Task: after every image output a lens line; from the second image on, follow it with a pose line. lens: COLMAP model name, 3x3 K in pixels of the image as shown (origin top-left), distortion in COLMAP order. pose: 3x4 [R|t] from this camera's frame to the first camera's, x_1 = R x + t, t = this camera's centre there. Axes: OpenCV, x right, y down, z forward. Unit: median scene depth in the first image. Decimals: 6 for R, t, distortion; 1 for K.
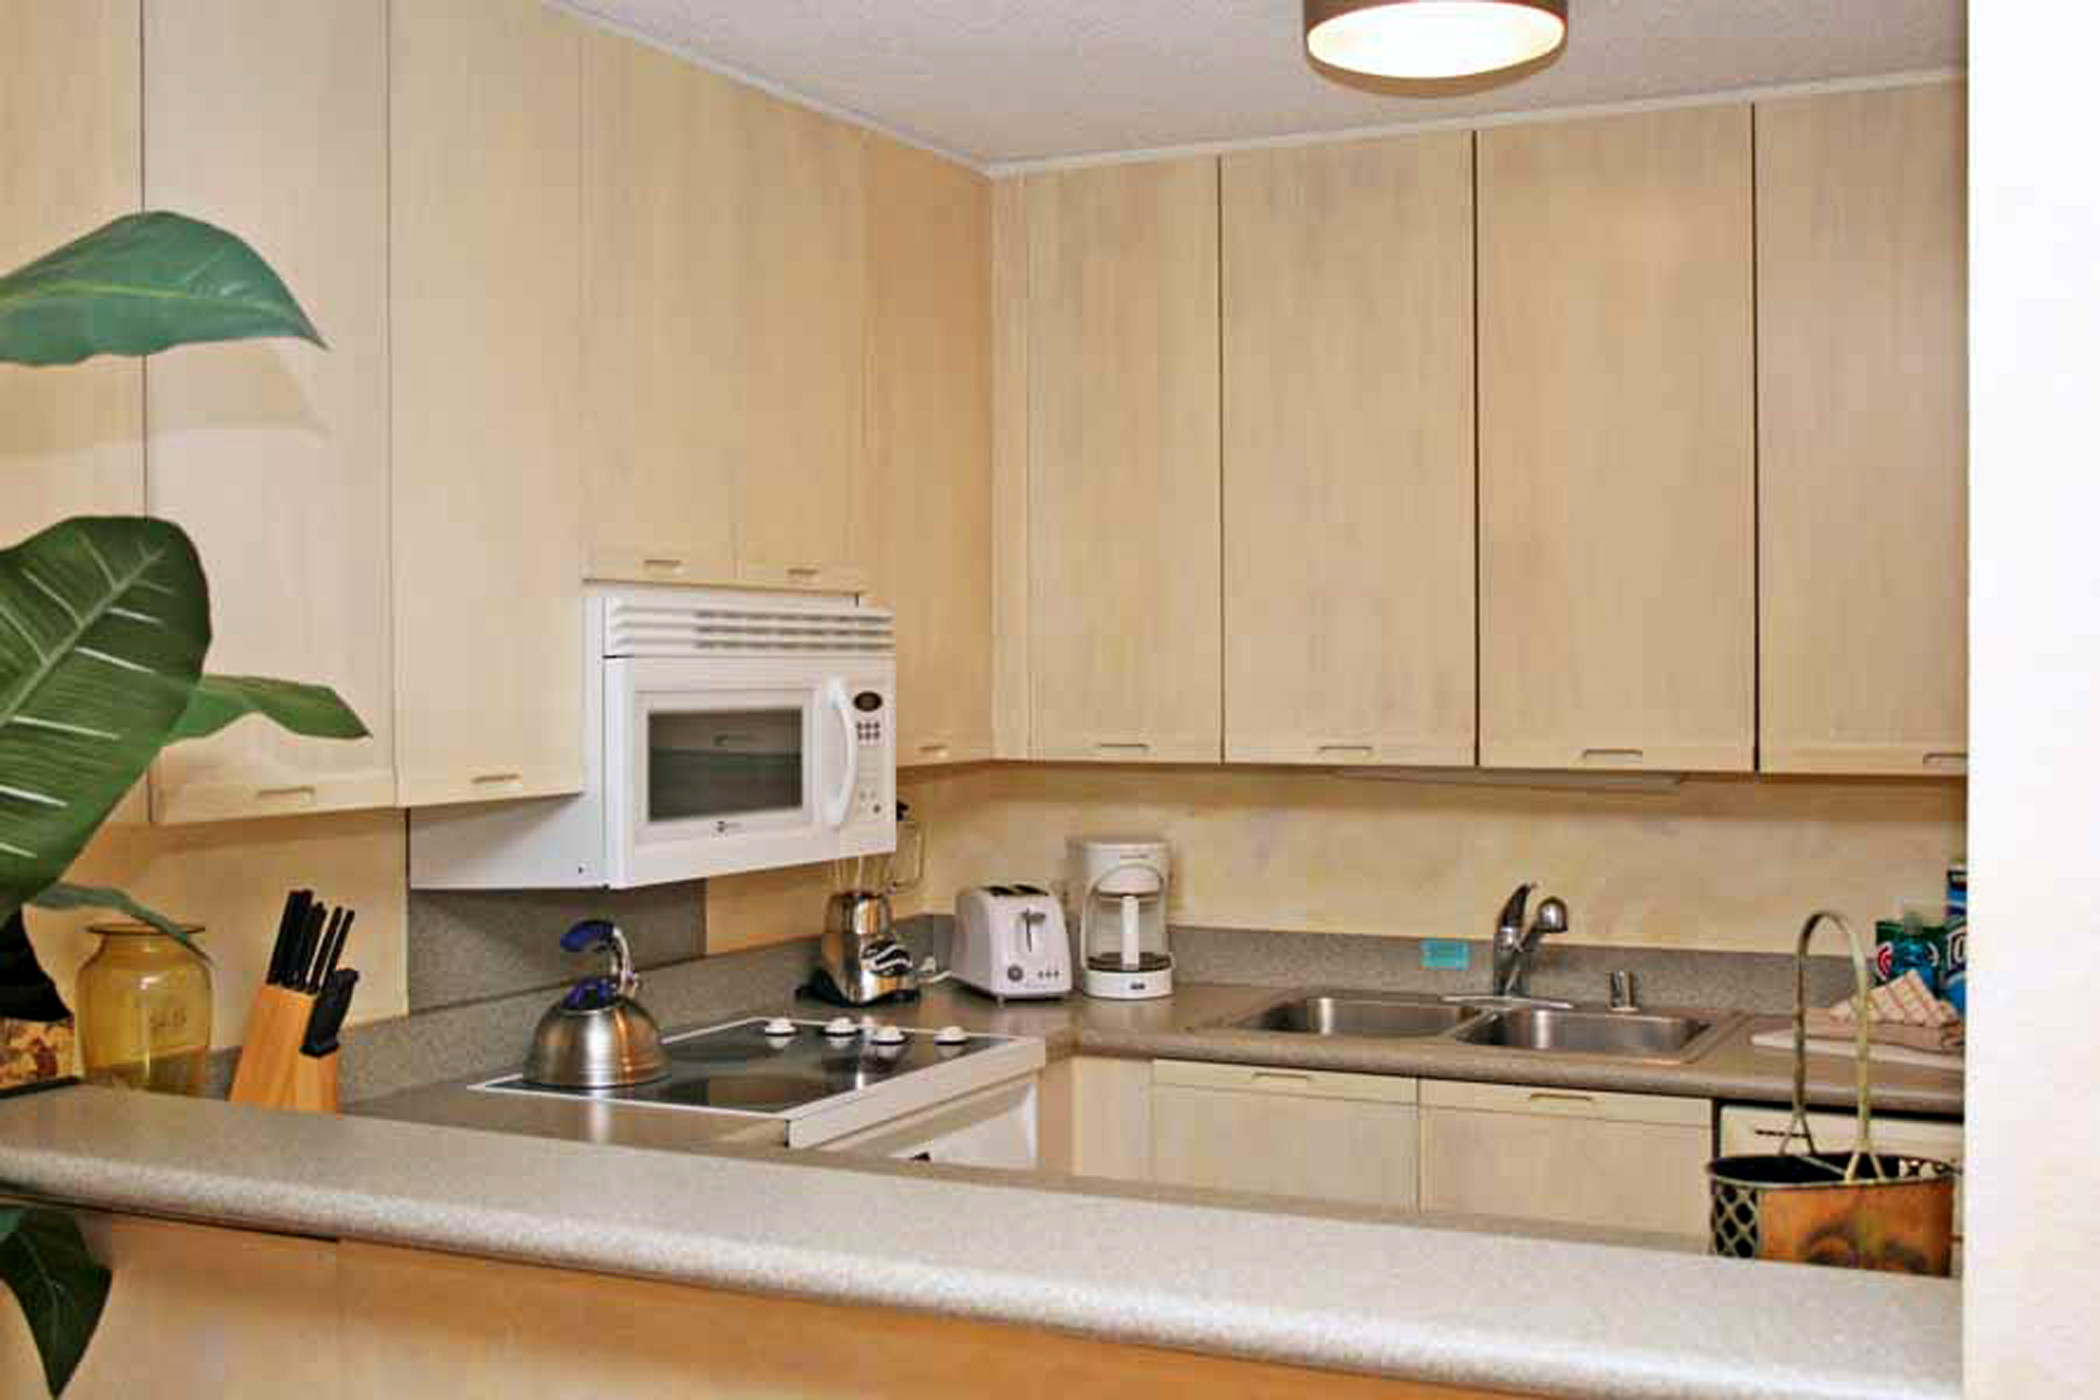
lens RADIAL K [[2412.1, 0, 1050.0], [0, 2412.1, 700.0], [0, 0, 1]] dist [0.003683, 0.011731]
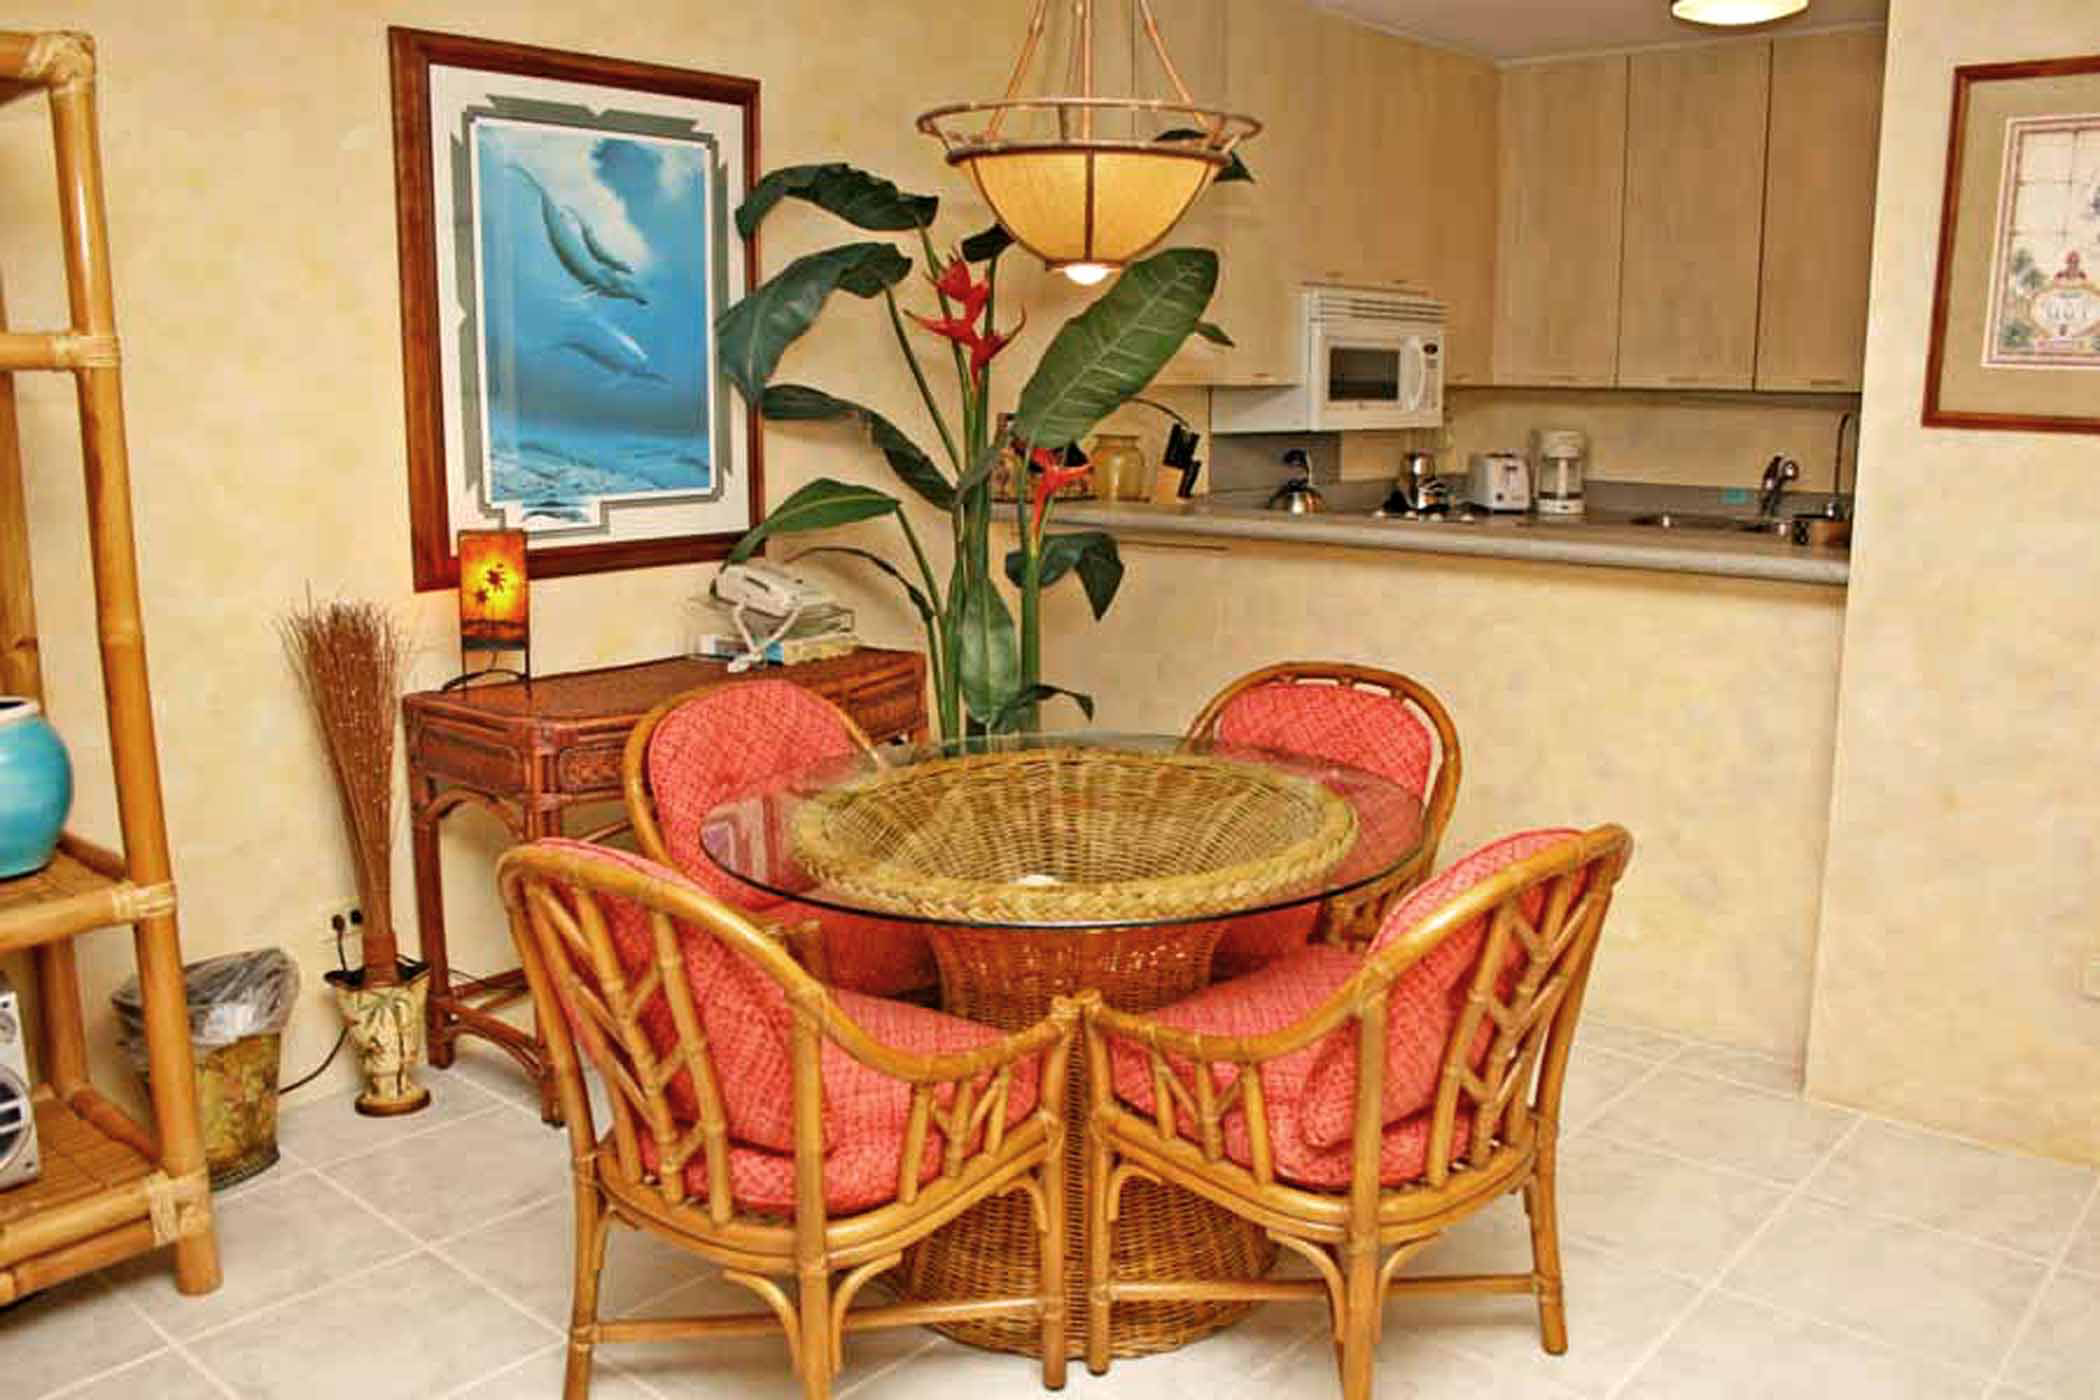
lens RADIAL K [[1744.7, 0, 1050.0], [0, 1744.7, 700.0], [0, 0, 1]] dist [-0.139886, 0.081449]
pose [[0.967093, 0.051618, -0.249134, -0.011128], [-0.008013, 0.984897, 0.172953, 0.041515], [0.254298, -0.165266, 0.952901, -0.455089]]
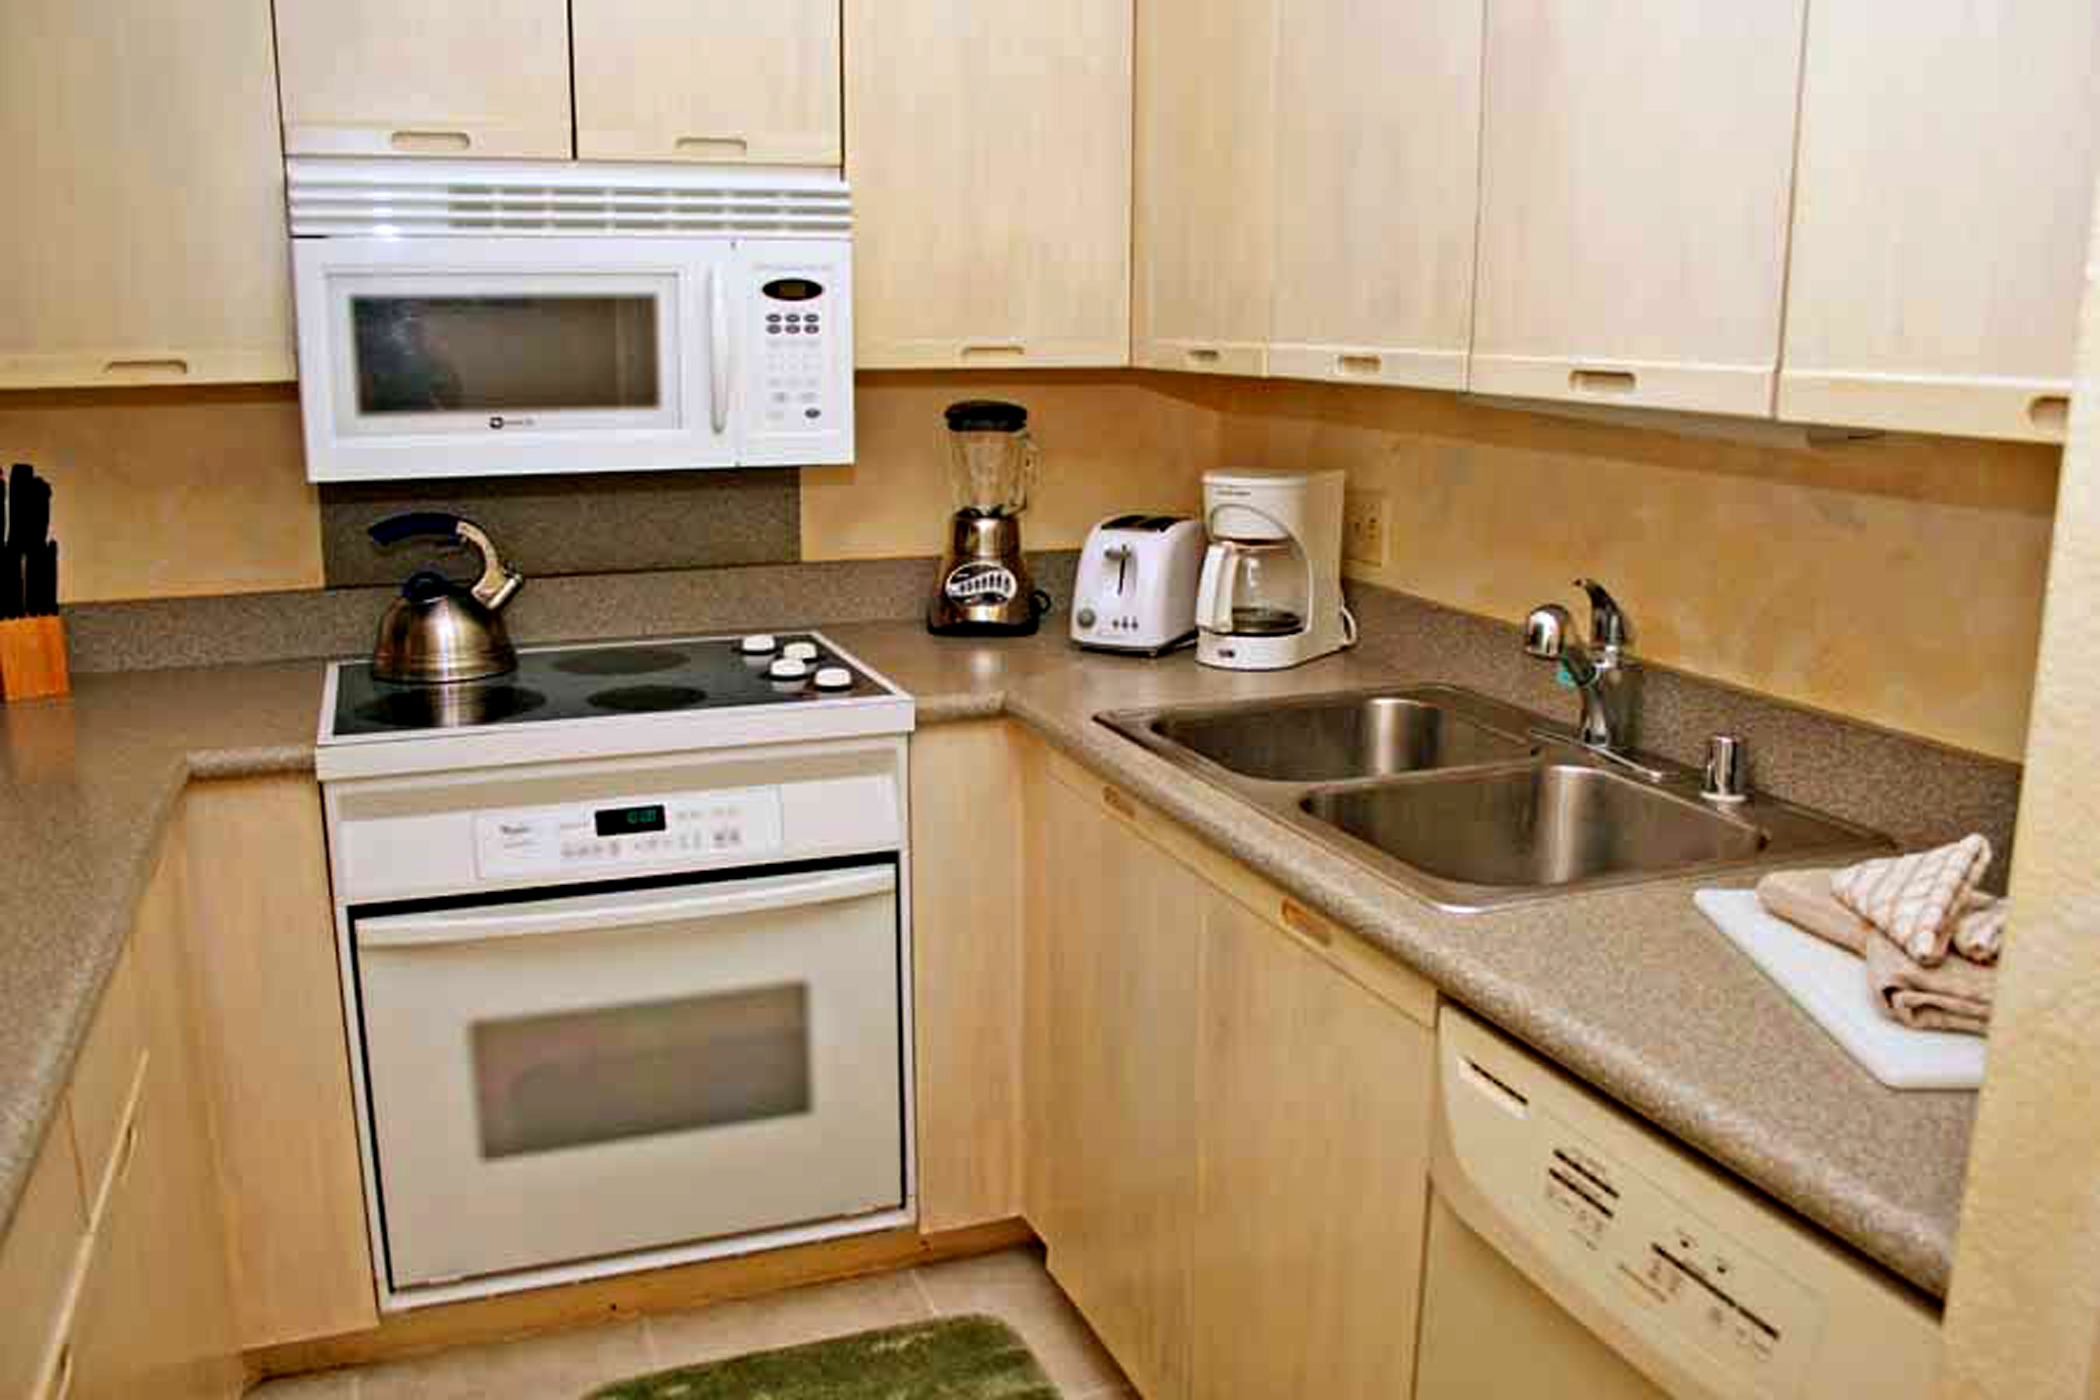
lens RADIAL K [[1744.7, 0, 1050.0], [0, 1744.7, 700.0], [0, 0, 1]] dist [-0.139886, 0.081449]
pose [[0.731633, 0.152888, -0.664333, 0.426687], [-0.016442, 0.978200, 0.207013, 0.014891], [0.681500, -0.140535, 0.718197, 0.591112]]
